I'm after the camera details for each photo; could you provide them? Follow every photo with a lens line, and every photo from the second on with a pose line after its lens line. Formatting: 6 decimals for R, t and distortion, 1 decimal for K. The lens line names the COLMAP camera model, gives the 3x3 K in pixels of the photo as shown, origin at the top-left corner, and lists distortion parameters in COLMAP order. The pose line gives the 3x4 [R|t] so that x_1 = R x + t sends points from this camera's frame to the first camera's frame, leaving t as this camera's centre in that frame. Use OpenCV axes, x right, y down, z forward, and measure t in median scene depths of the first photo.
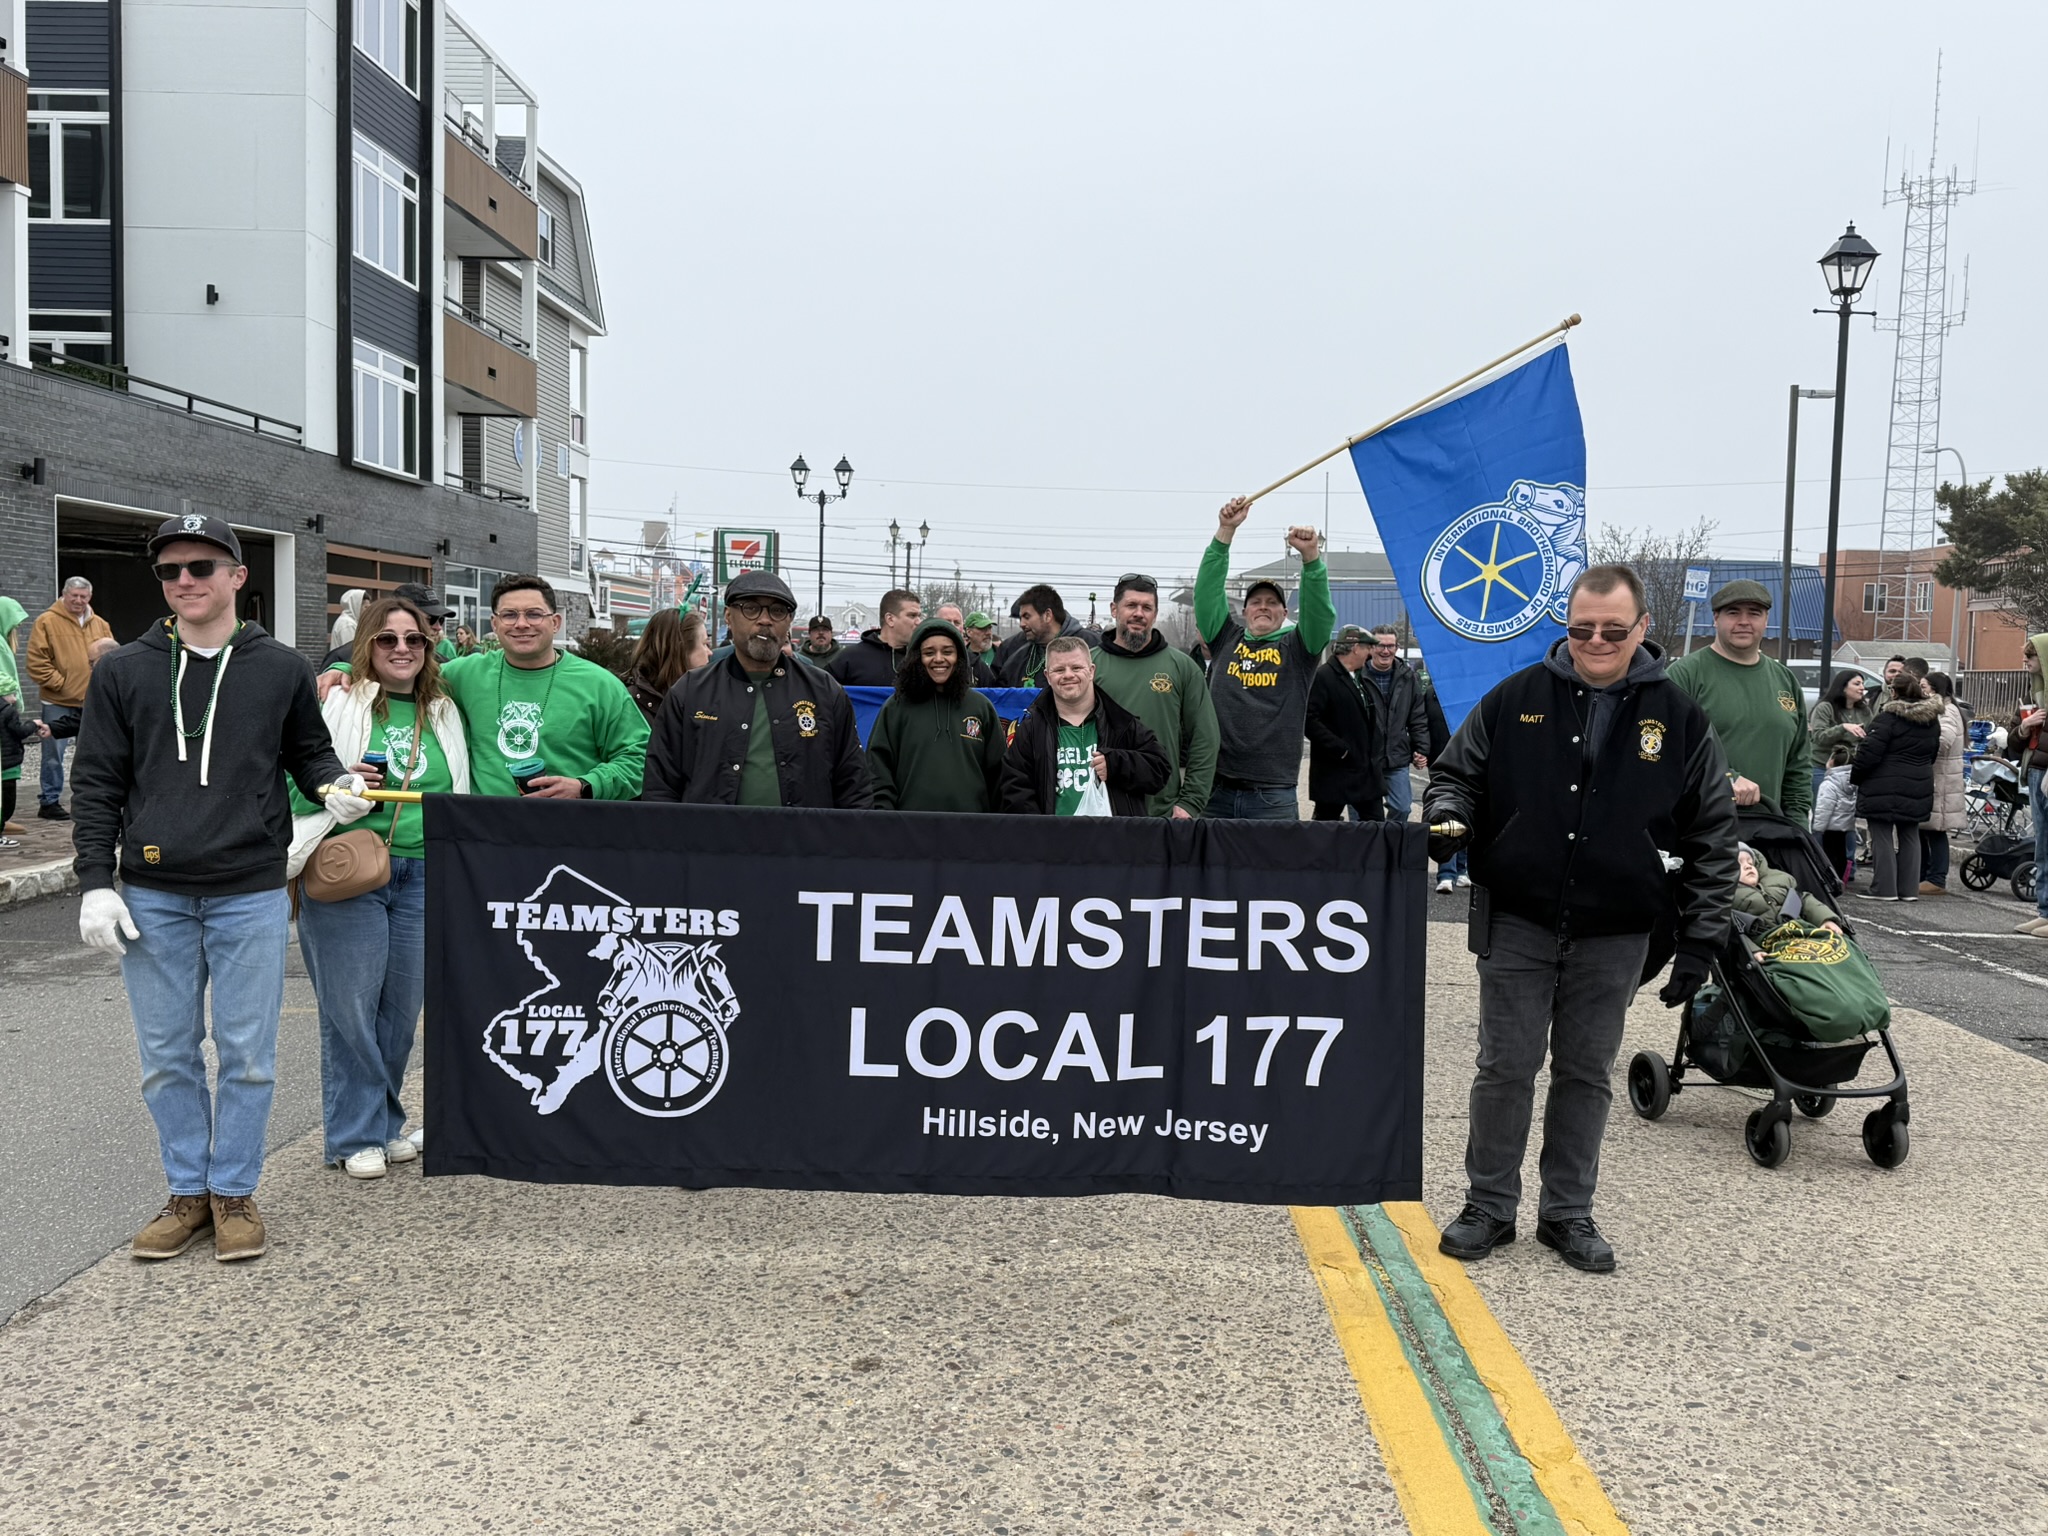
lens RADIAL K [[1772.0, 0, 1038.9], [0, 1772.0, 783.3], [0, 0, 1]] dist [0.090789, -0.136562]
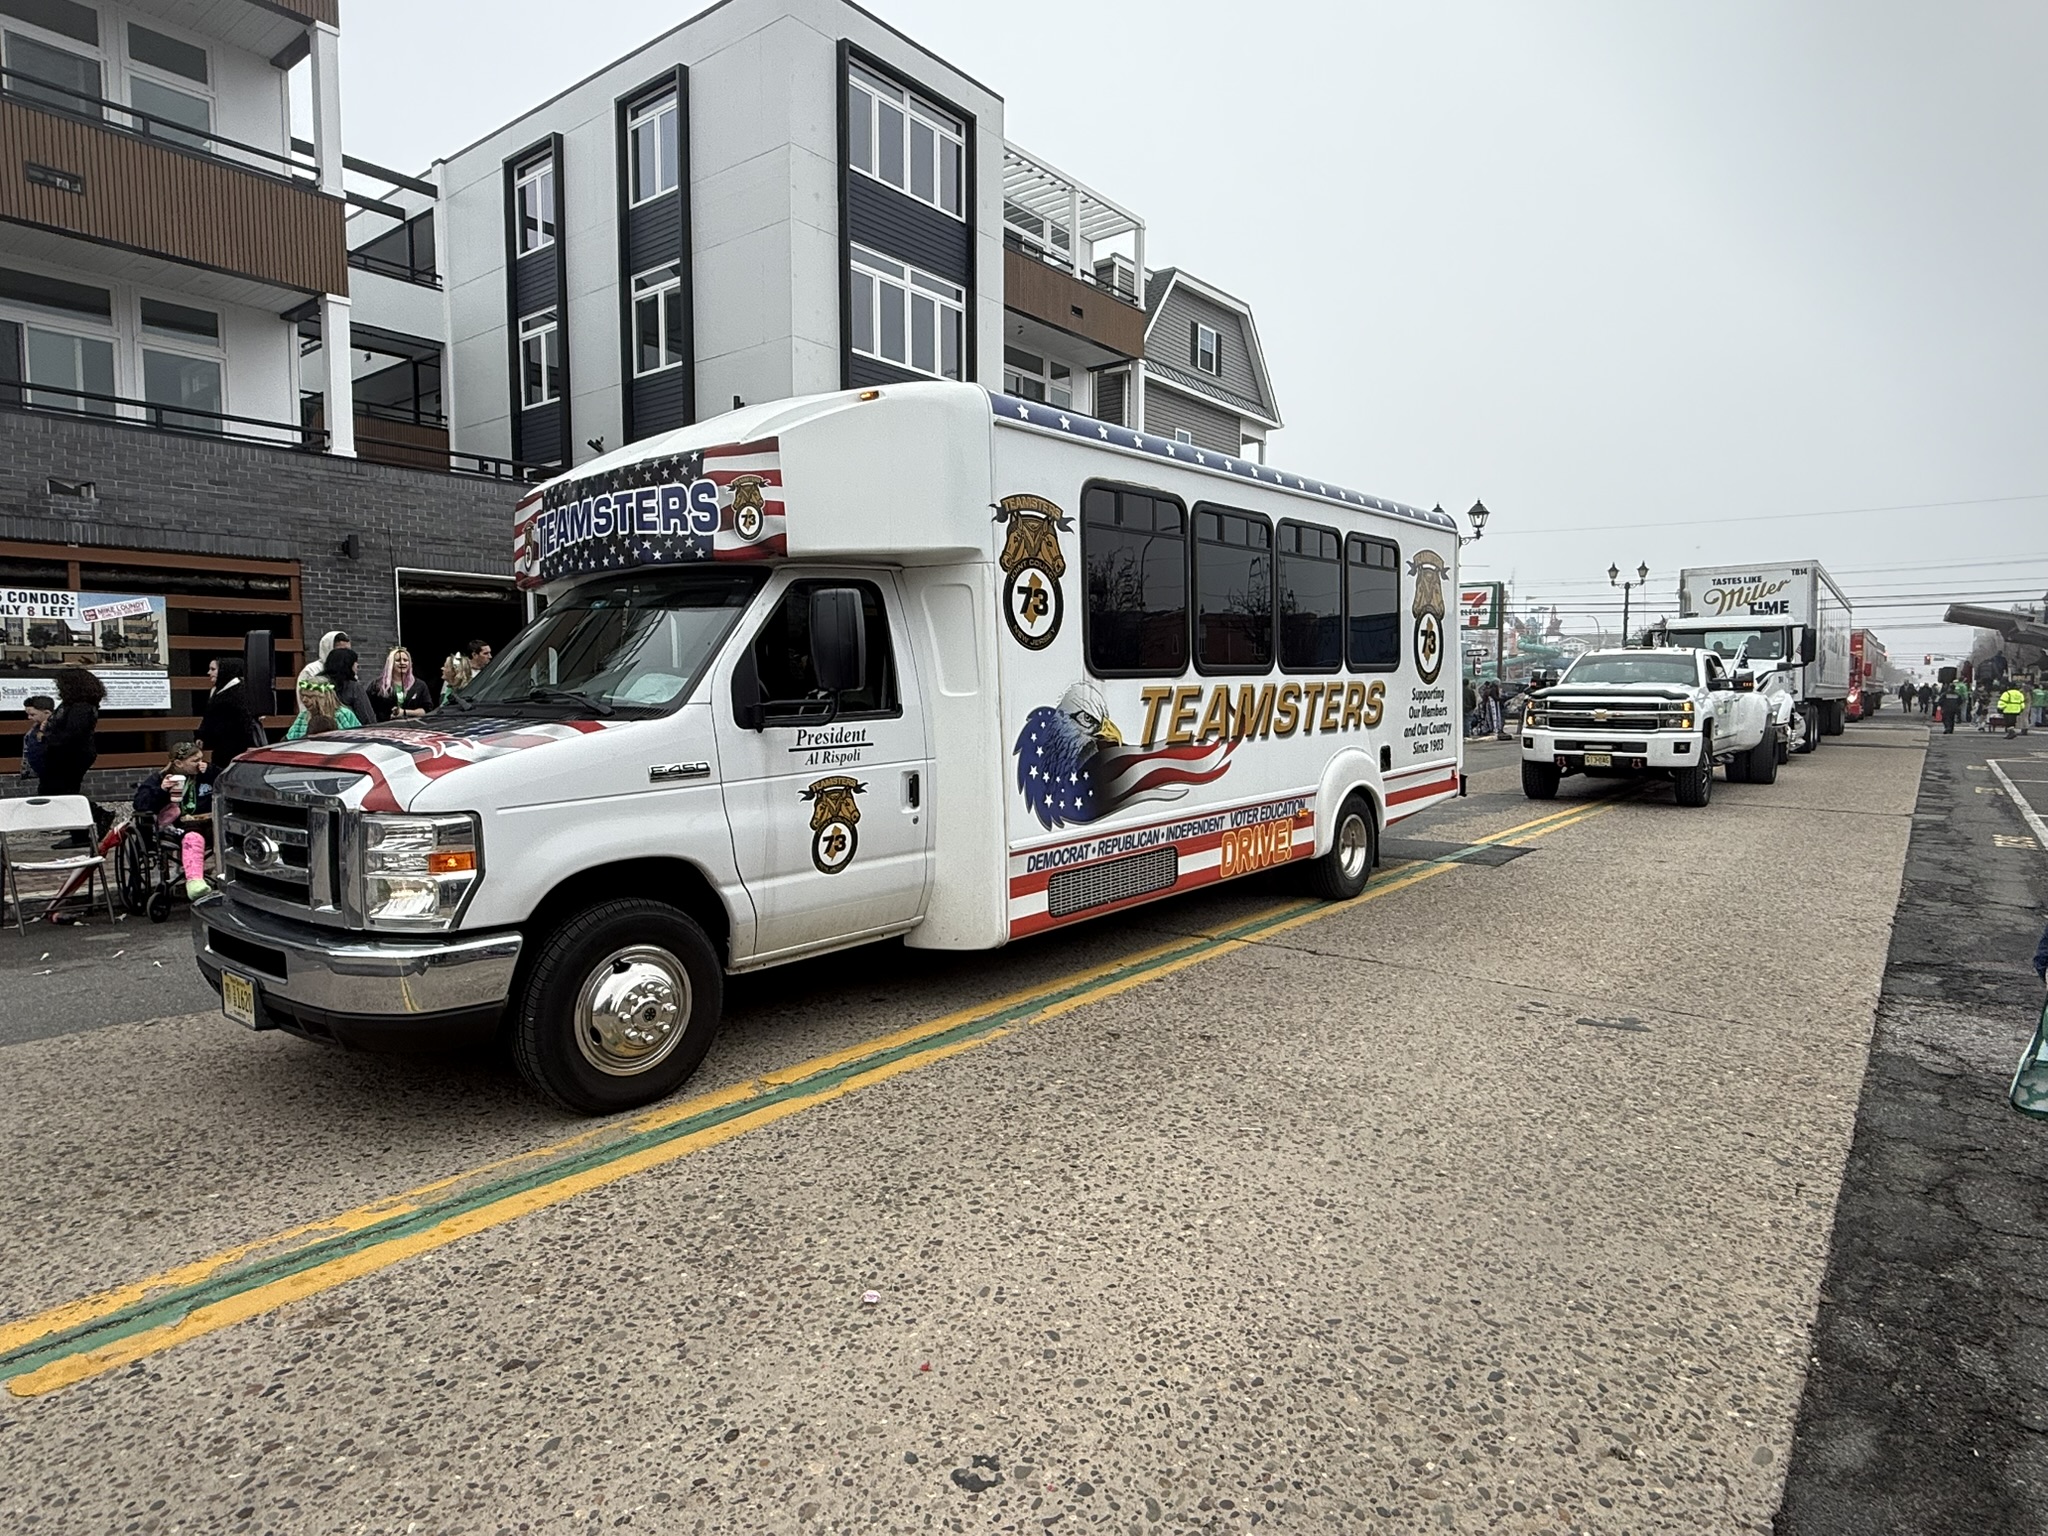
lens RADIAL K [[1167.0, 0, 1024.0], [0, 1167.0, 768.0], [0, 0, 1]] dist [0.006271, -0.000493]
pose [[0.805807, 0.009300, -0.592106, 0.147141], [-0.013801, 0.999900, -0.003075, -0.025259], [0.592018, 0.010650, 0.805854, 0.438112]]
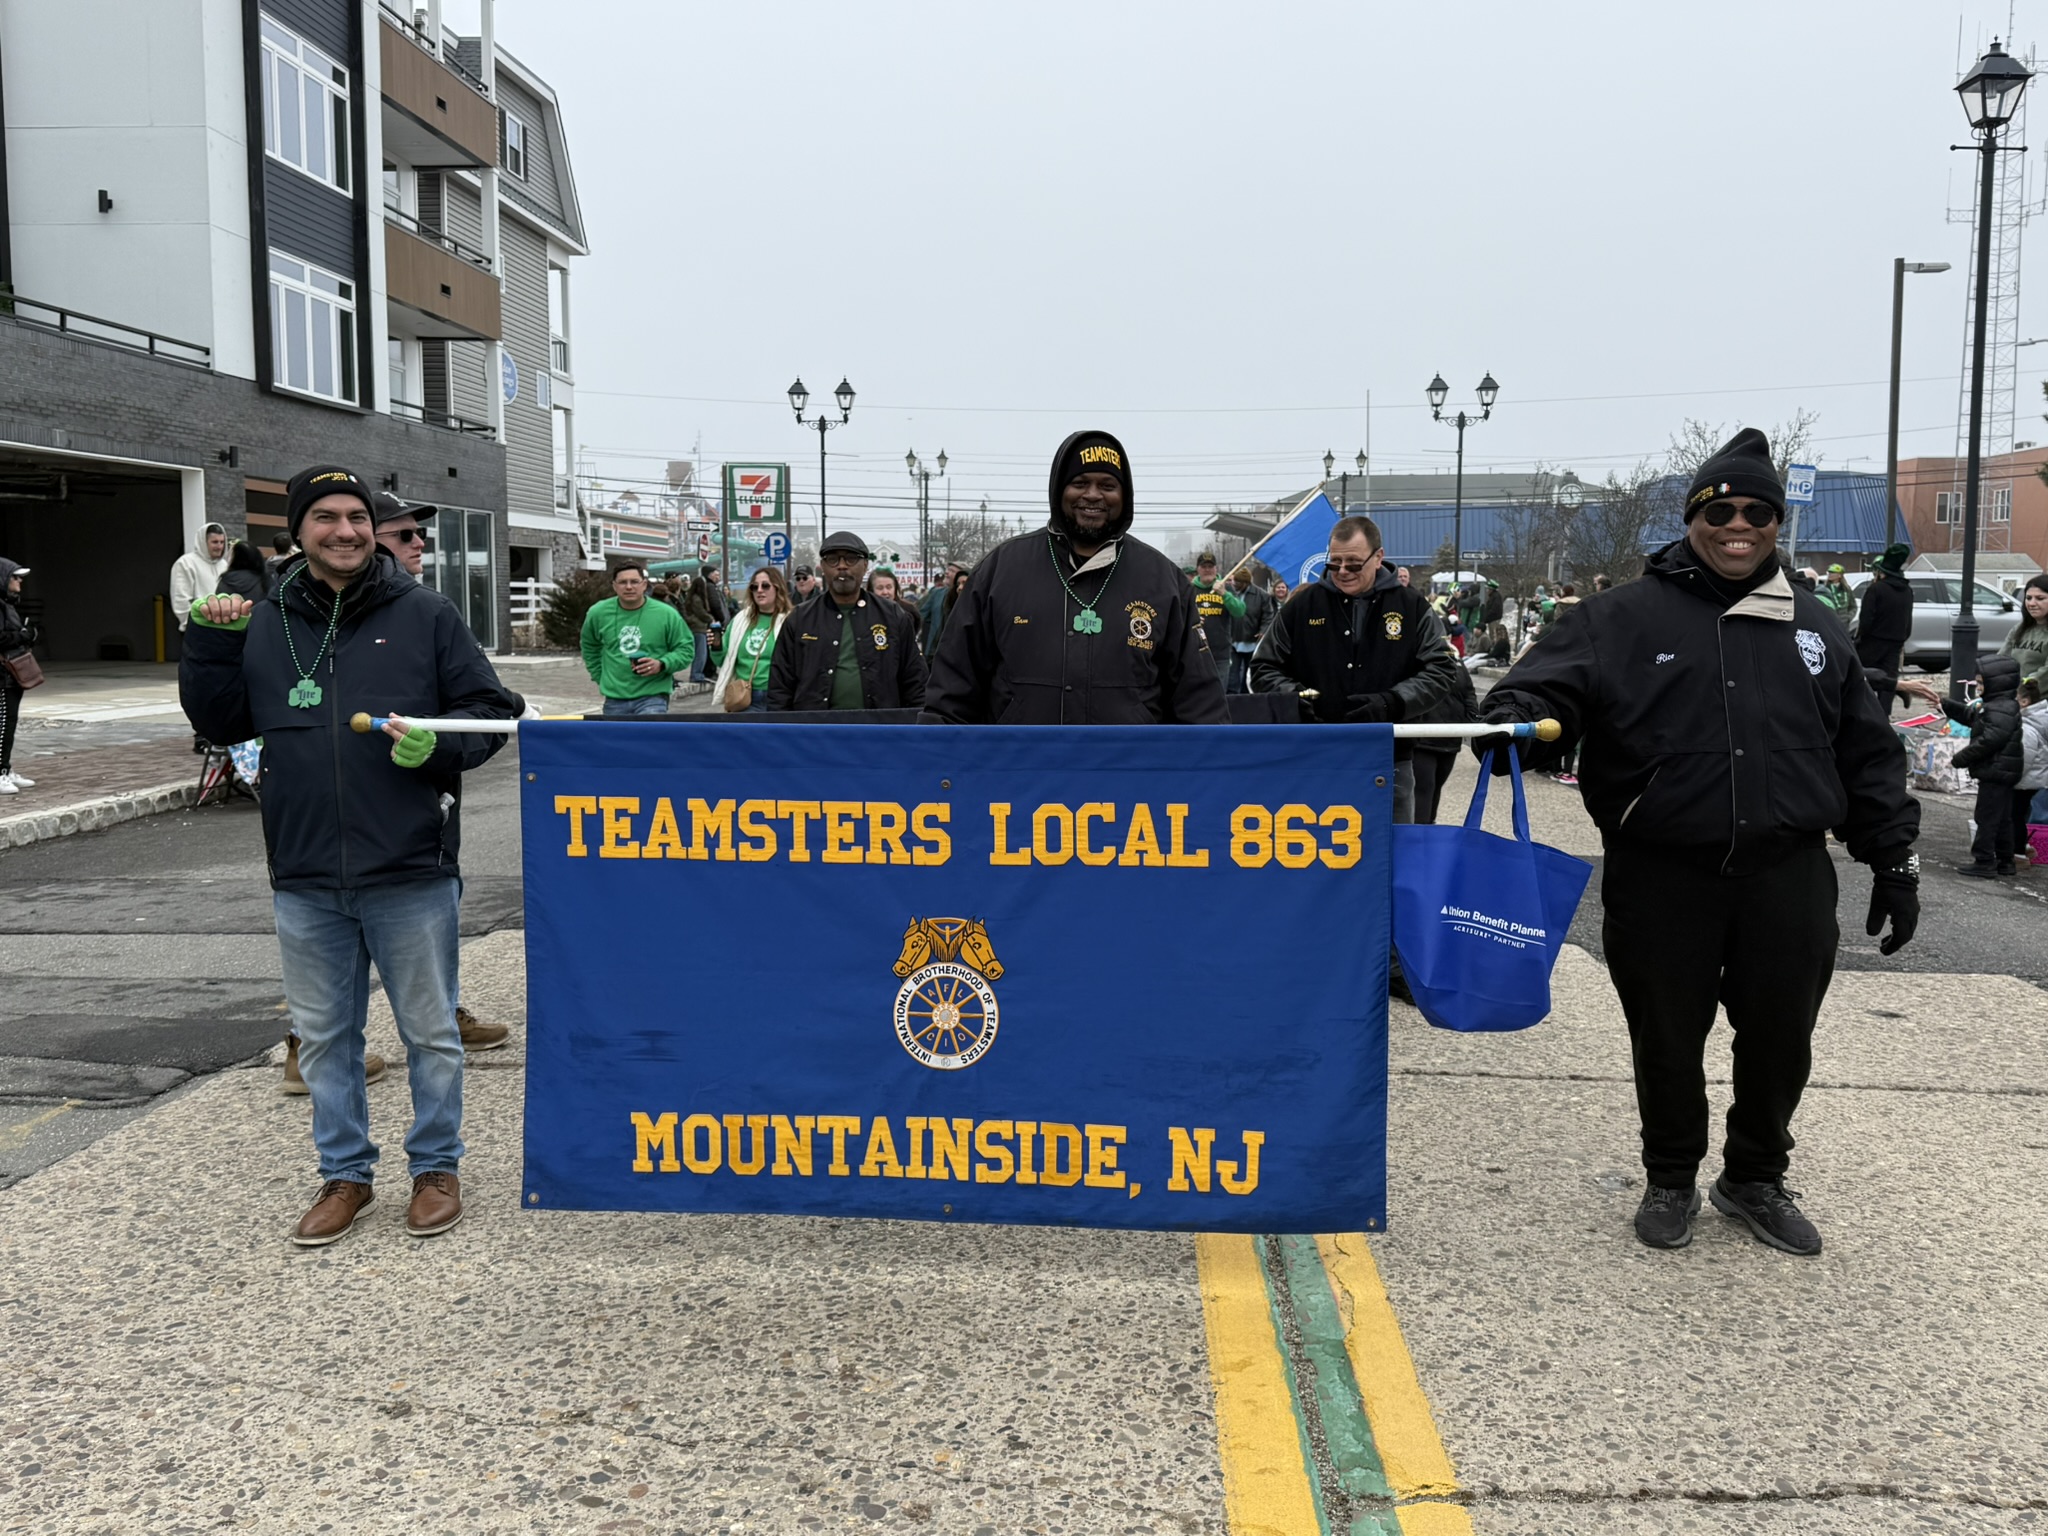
lens RADIAL K [[1779.5, 0, 1024.0], [0, 1779.5, 768.0], [0, 0, 1]] dist [0.116688, -0.223277]
pose [[0.999290, -0.020037, -0.031897, 0.016333], [0.020897, 0.999421, 0.026851, -0.005259], [0.031340, -0.027498, 0.999130, 0.101298]]
